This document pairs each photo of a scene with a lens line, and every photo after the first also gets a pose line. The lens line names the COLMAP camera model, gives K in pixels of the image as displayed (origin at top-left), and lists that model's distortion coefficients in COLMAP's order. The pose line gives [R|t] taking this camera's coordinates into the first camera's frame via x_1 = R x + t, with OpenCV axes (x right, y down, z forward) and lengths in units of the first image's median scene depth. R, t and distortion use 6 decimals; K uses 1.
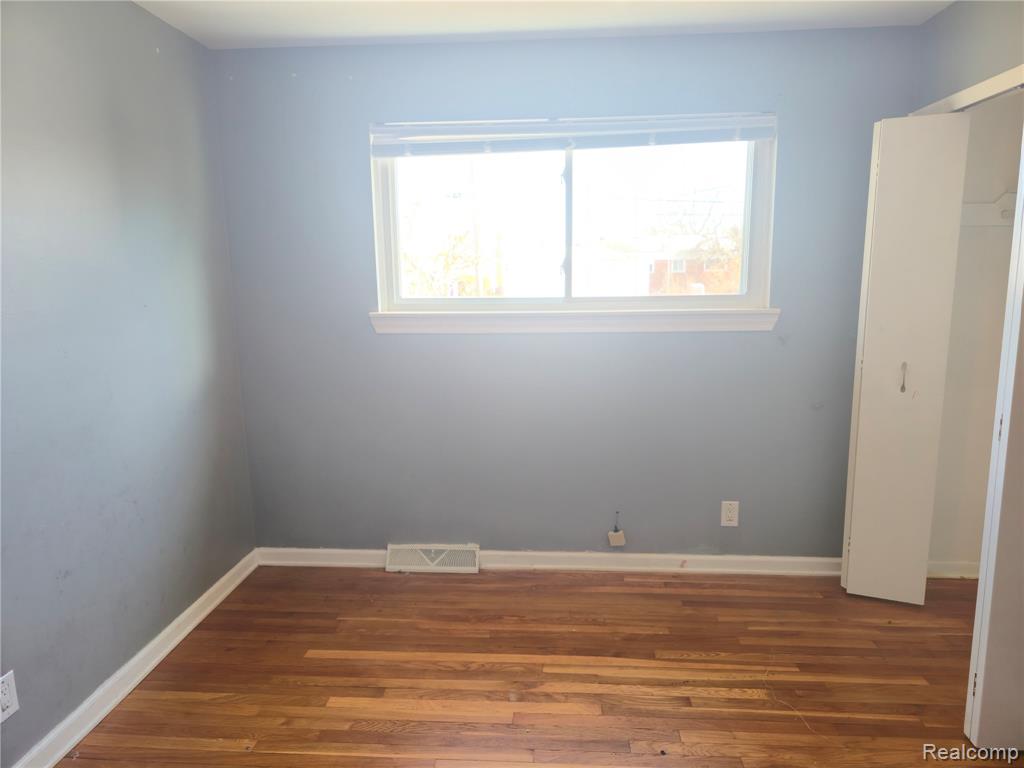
lens RADIAL K [[686.6, 0, 511.9], [0, 686.6, 381.3], [0, 0, 1]] dist [0.041188, -0.028092]
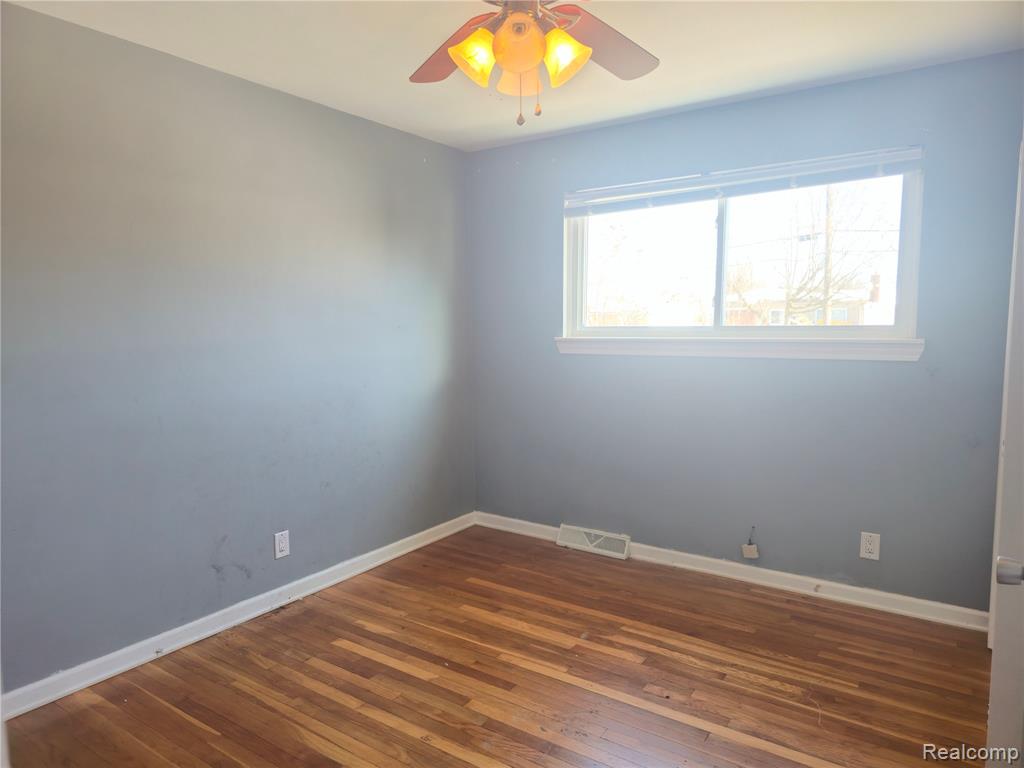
lens RADIAL K [[686.6, 0, 514.3], [0, 686.6, 388.7], [0, 0, 1]] dist [0.041188, -0.028092]
pose [[0.857056, 0.054798, -0.512300, 0.399254], [-0.088020, 0.995283, -0.040793, 0.056835], [0.507648, 0.080055, 0.857837, -0.134627]]
